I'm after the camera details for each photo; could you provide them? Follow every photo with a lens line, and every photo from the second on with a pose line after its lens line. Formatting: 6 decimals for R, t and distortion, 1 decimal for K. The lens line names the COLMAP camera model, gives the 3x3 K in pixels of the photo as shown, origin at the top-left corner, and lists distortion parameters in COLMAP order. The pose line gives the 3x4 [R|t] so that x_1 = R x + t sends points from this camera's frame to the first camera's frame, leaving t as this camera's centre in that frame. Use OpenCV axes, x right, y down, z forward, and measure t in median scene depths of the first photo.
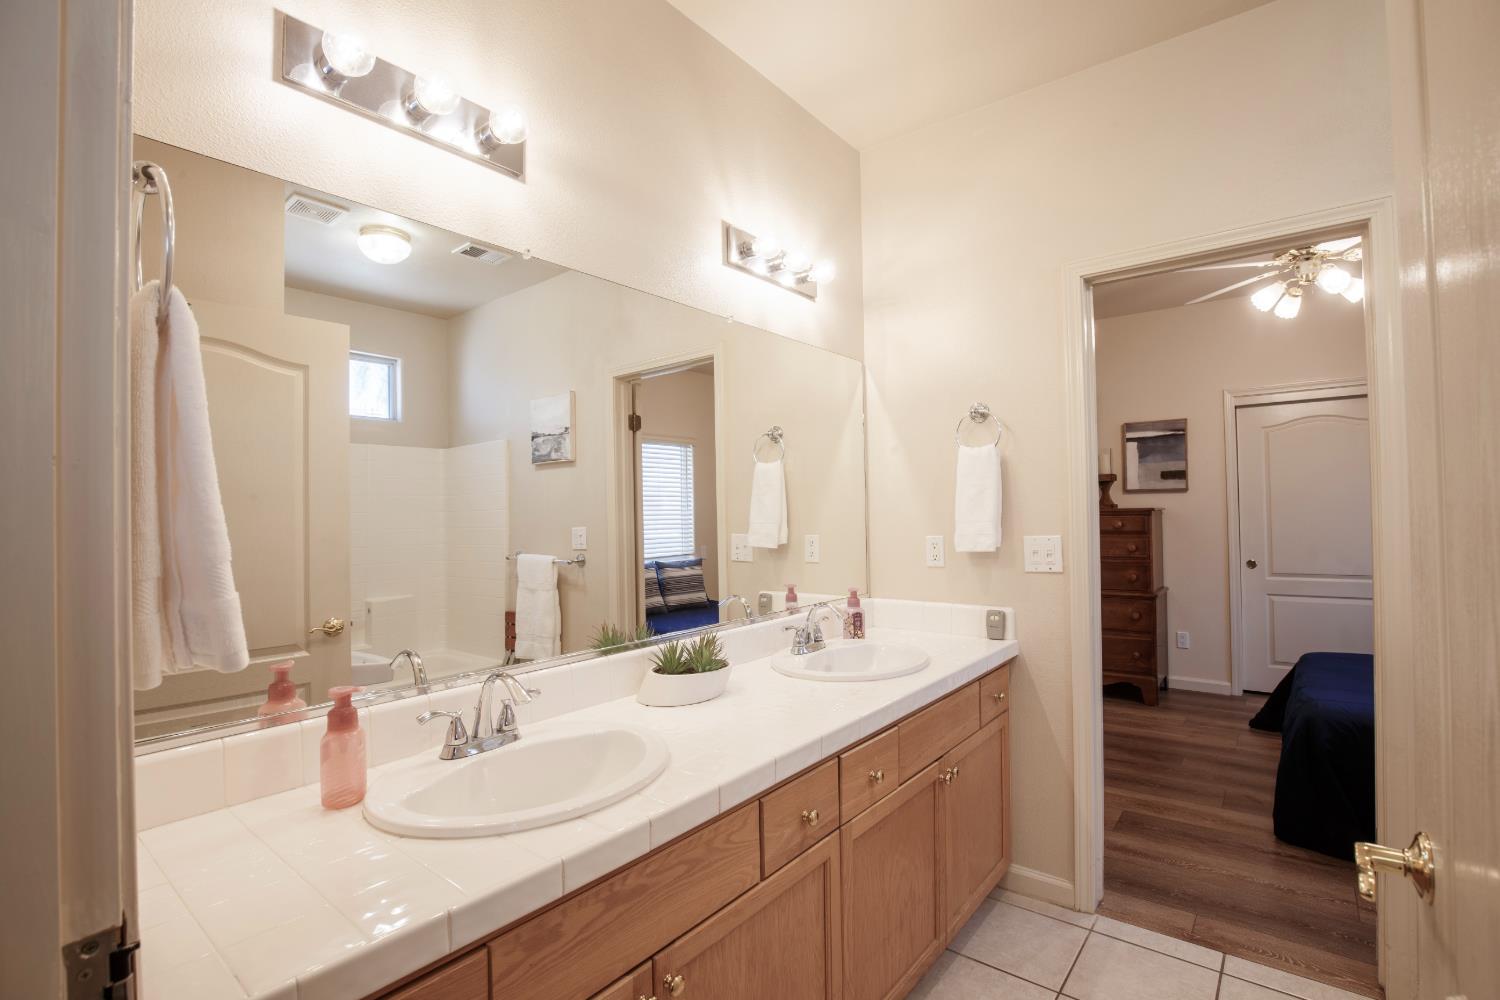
lens RADIAL K [[694.0, 0, 750.4], [0, 694.0, 502.3], [0, 0, 1]] dist [-0.025473, 0.001374]
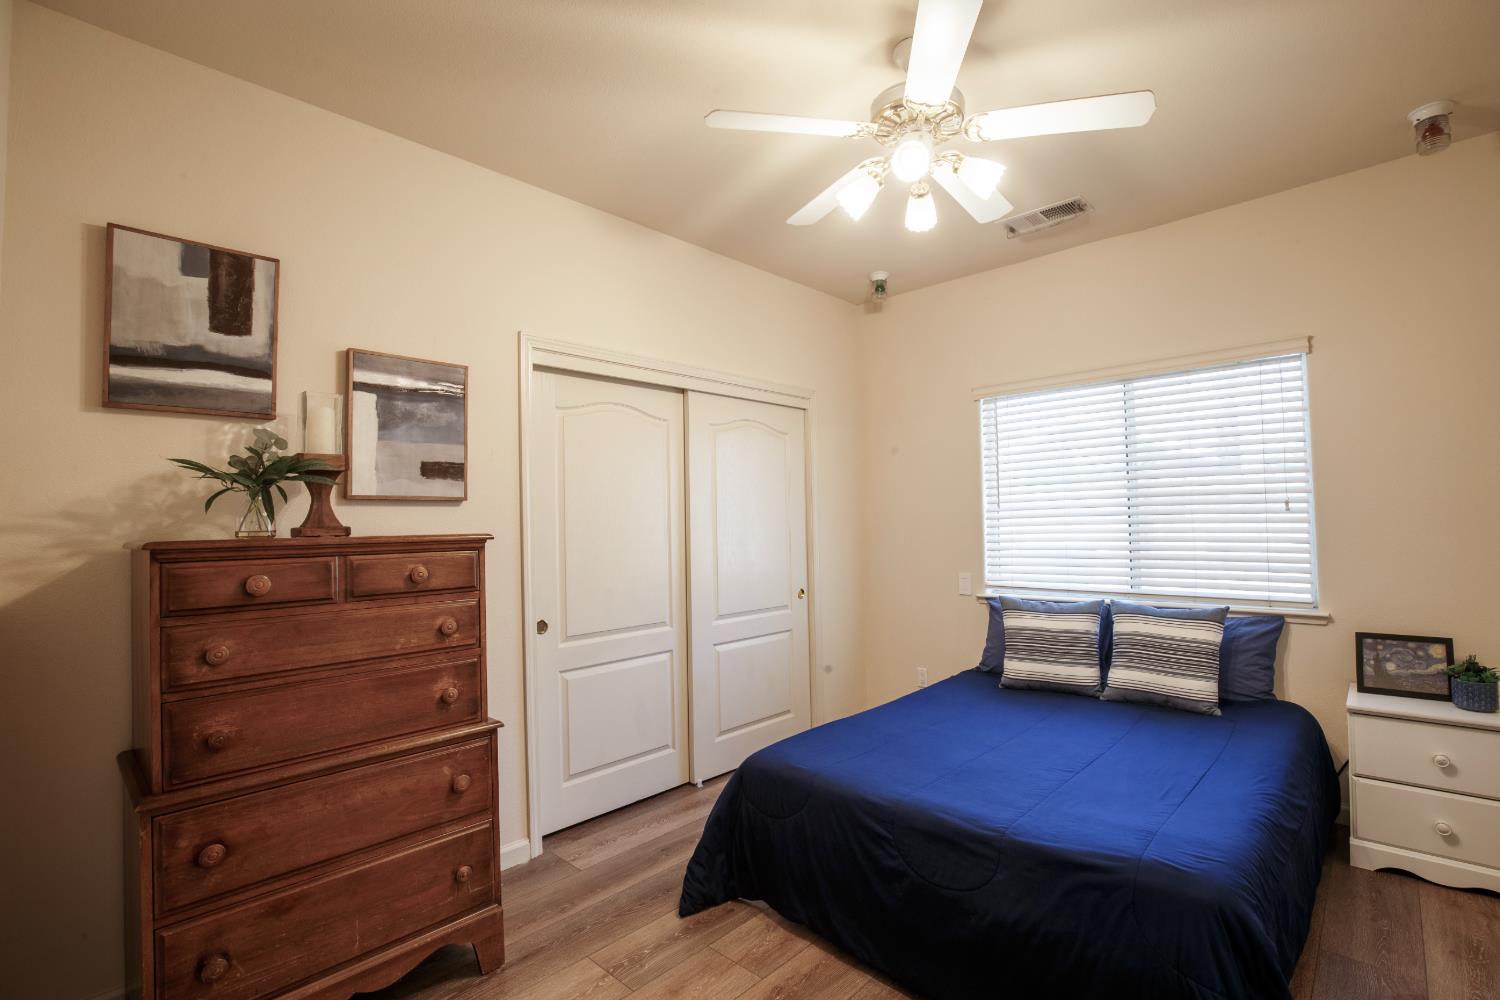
lens RADIAL K [[694.0, 0, 751.3], [0, 694.0, 502.2], [0, 0, 1]] dist [-0.025473, 0.001374]
pose [[0.077096, 0.043118, 0.996091, 0.124633], [0.008074, 0.999005, -0.043869, 0.008070], [-0.996991, 0.011425, 0.076671, 0.732306]]
